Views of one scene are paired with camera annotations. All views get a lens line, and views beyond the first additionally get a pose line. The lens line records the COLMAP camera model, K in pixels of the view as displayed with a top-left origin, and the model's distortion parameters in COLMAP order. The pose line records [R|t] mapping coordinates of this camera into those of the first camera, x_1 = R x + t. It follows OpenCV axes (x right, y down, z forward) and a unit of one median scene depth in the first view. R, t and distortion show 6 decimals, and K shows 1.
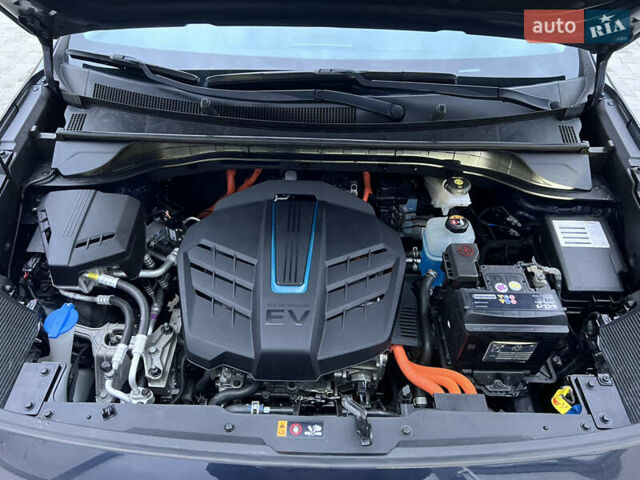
lens RADIAL K [[500.9, 0, 319.1], [0, 500.9, 225.5], [0, 0, 1]] dist [-0.004924, -0.004263]
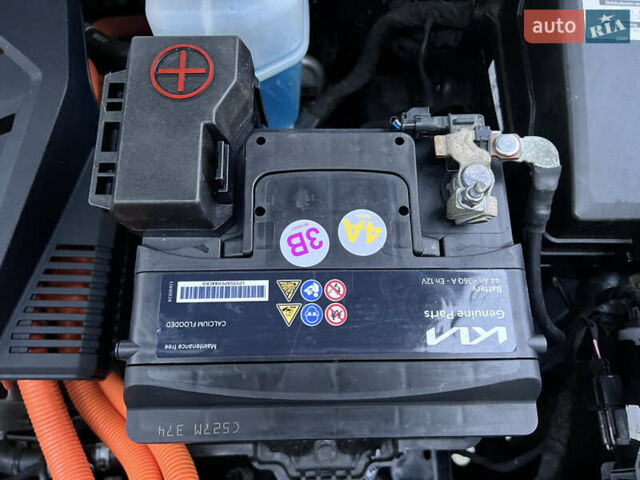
lens RADIAL K [[500.9, 0, 319.1], [0, 500.9, 225.5], [0, 0, 1]] dist [-0.004924, -0.004263]
pose [[0.999809, -0.018155, 0.007299, 0.235019], [0.012574, 0.881912, 0.471245, 0.000539], [-0.014992, -0.471064, 0.881972, 0.500265]]
